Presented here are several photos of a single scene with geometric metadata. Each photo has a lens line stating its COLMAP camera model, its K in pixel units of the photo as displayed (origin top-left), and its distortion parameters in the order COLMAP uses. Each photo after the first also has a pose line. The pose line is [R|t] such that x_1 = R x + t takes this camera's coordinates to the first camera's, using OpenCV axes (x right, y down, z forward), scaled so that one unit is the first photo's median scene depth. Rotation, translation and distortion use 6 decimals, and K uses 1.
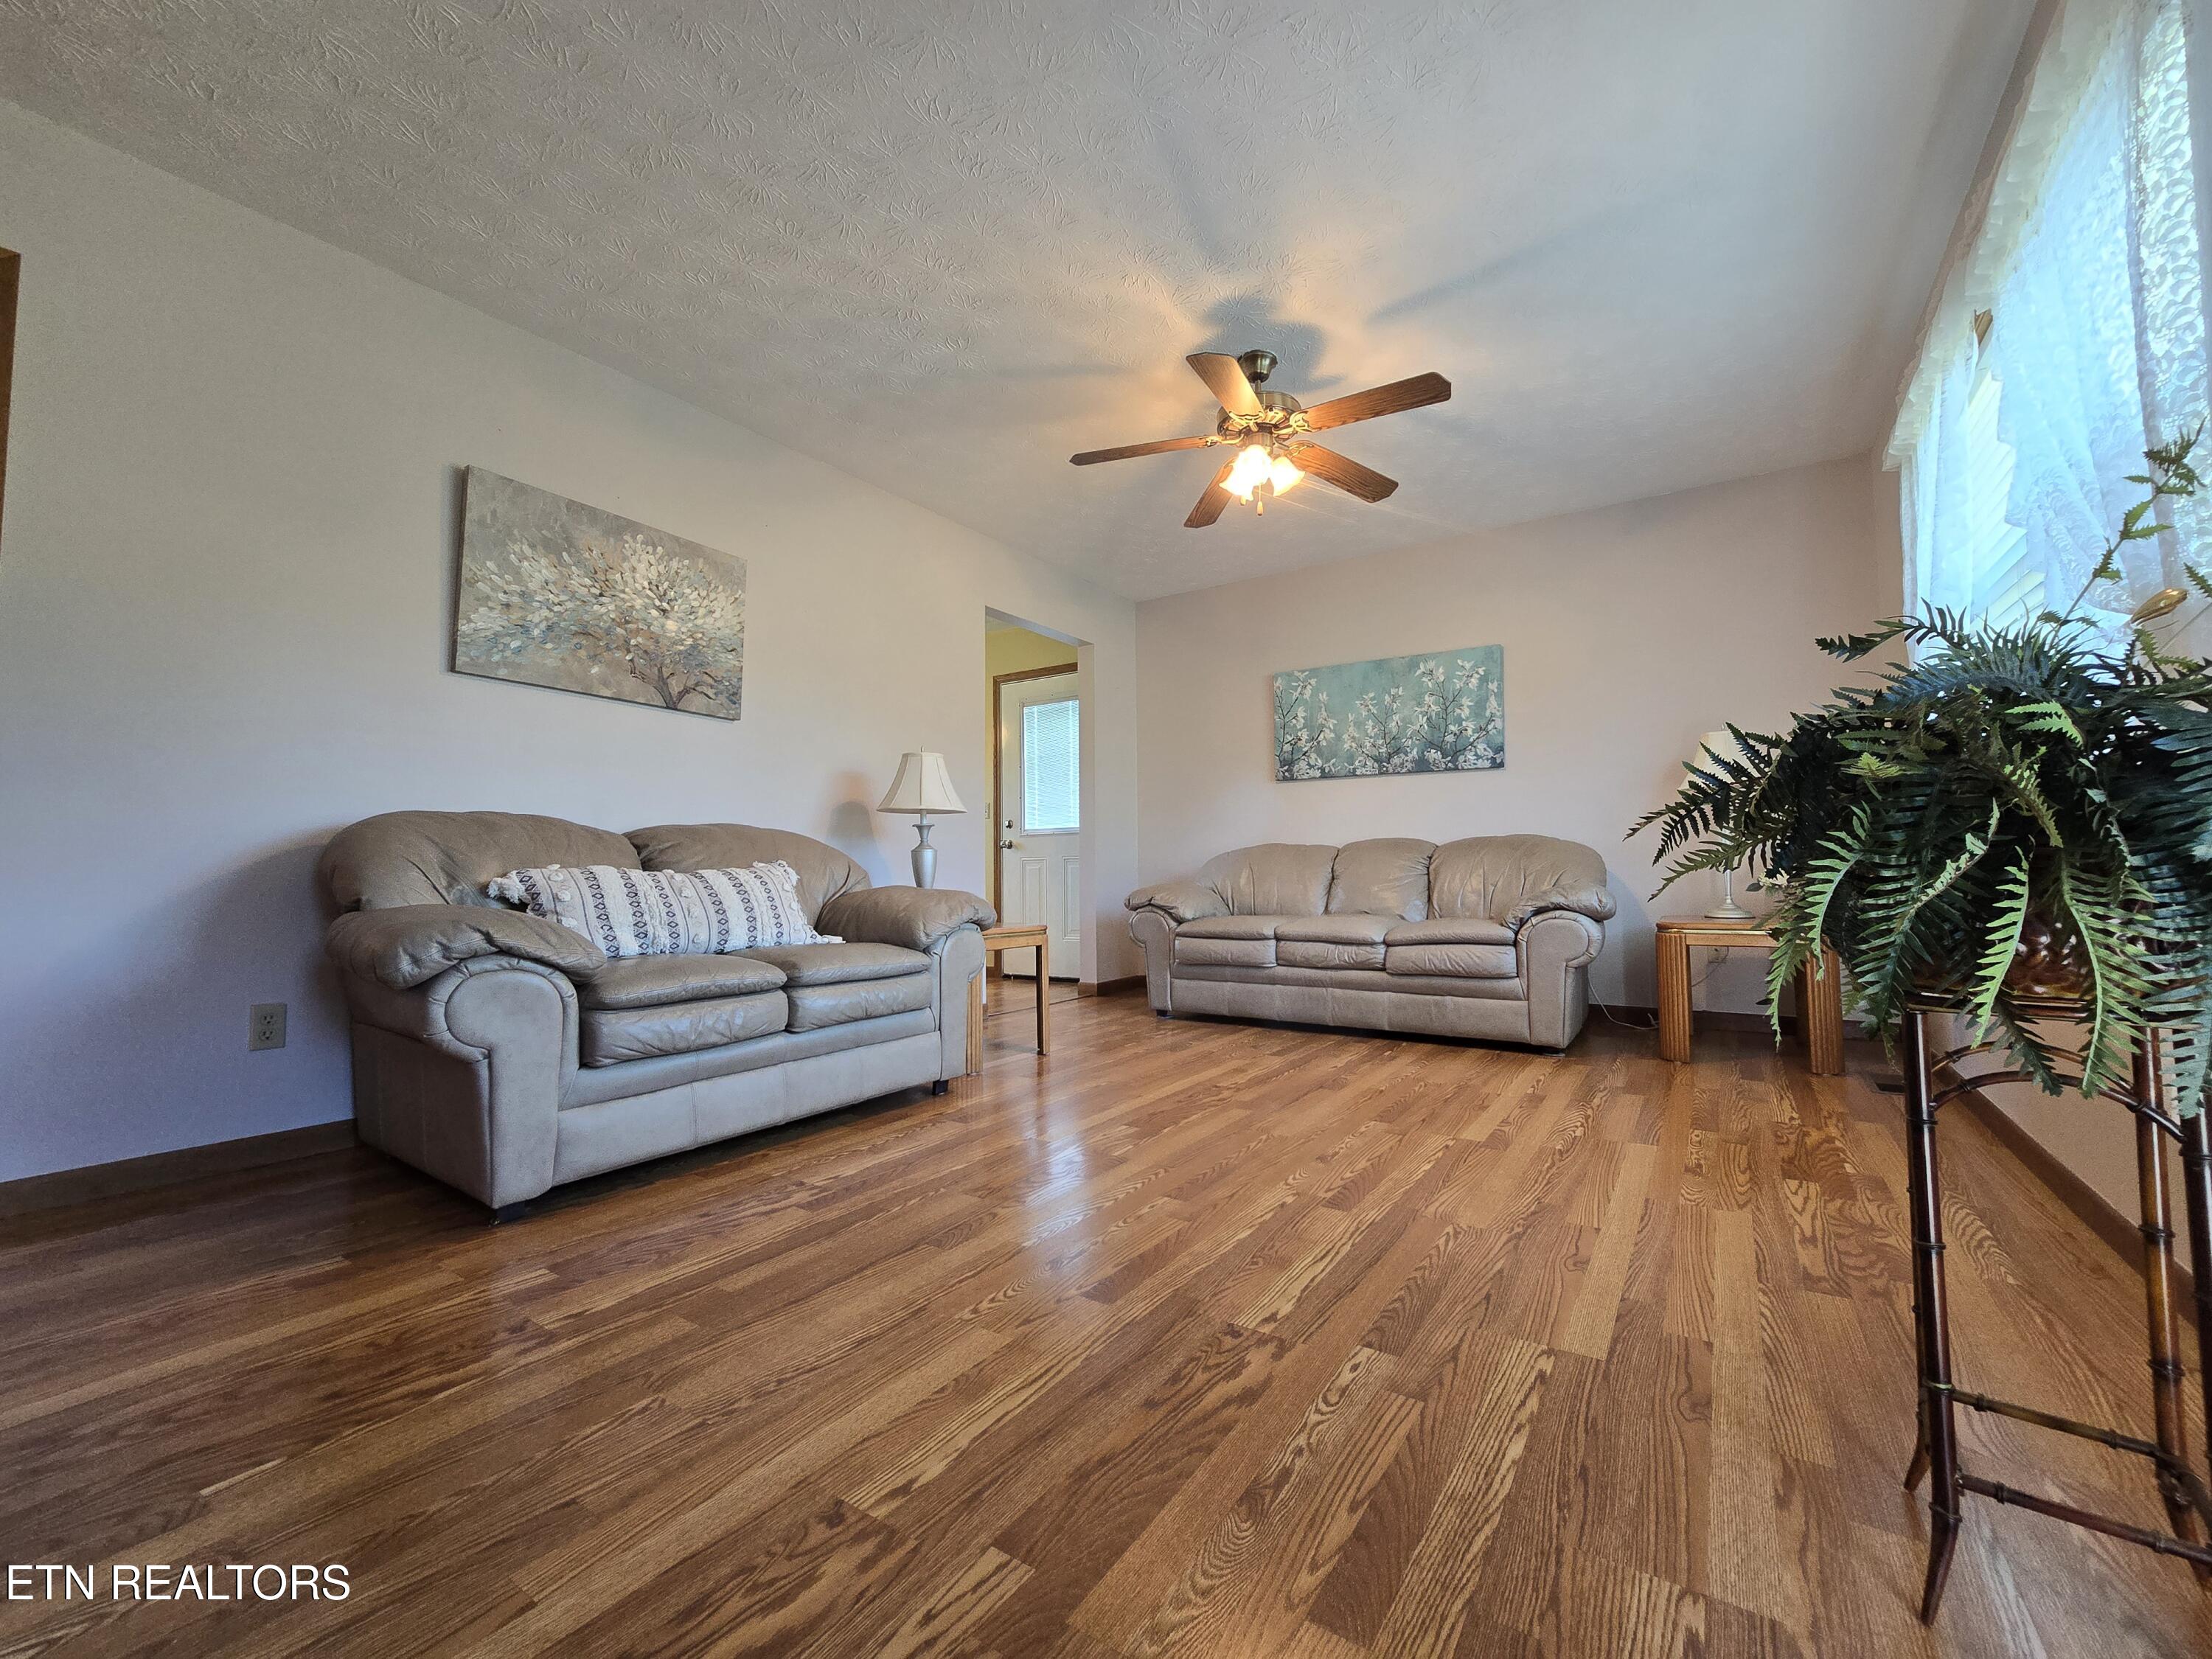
lens RADIAL K [[906.9, 0, 1127.7], [0, 906.9, 831.8], [0, 0, 1]] dist [-0.001491, -0.000152]
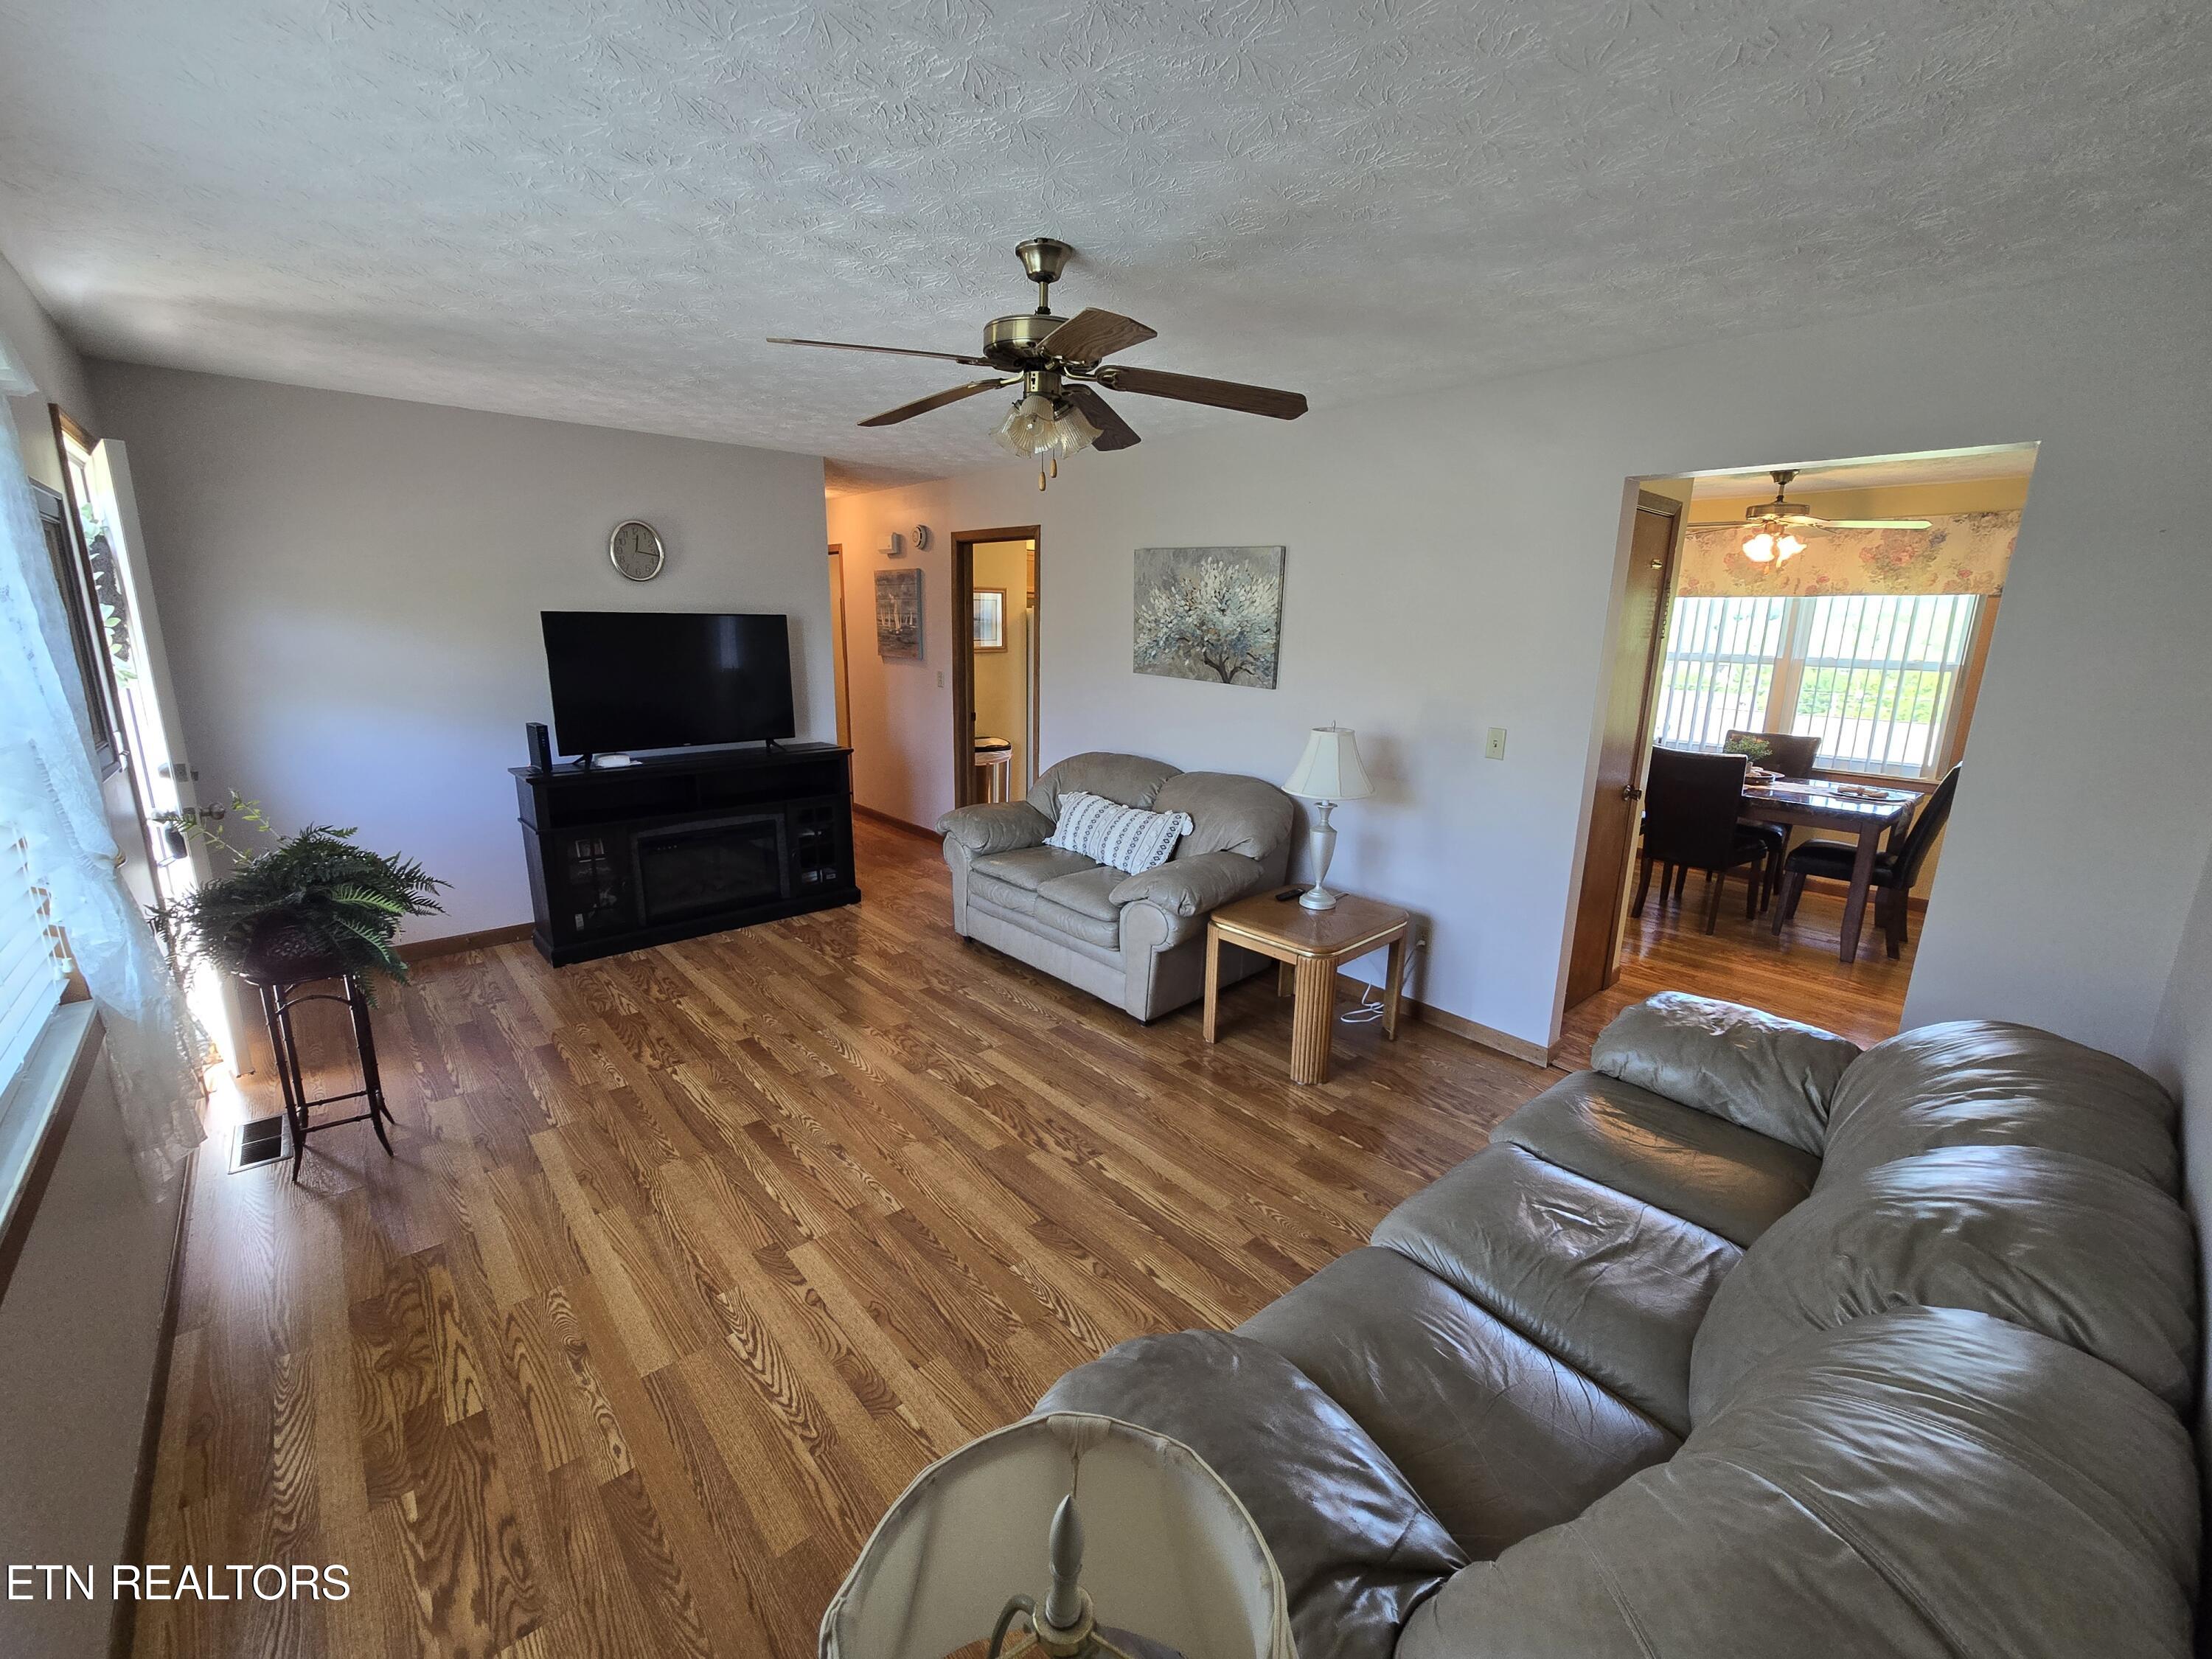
lens RADIAL K [[883.3, 0, 1106.0], [0, 883.3, 829.5], [0, 0, 1]] dist [-0.000810, -0.000028]
pose [[-0.250366, 0.224814, -0.941688, 1.114515], [0.025958, 0.973875, 0.225596, -0.308447], [0.967803, 0.032038, -0.249660, 1.582390]]
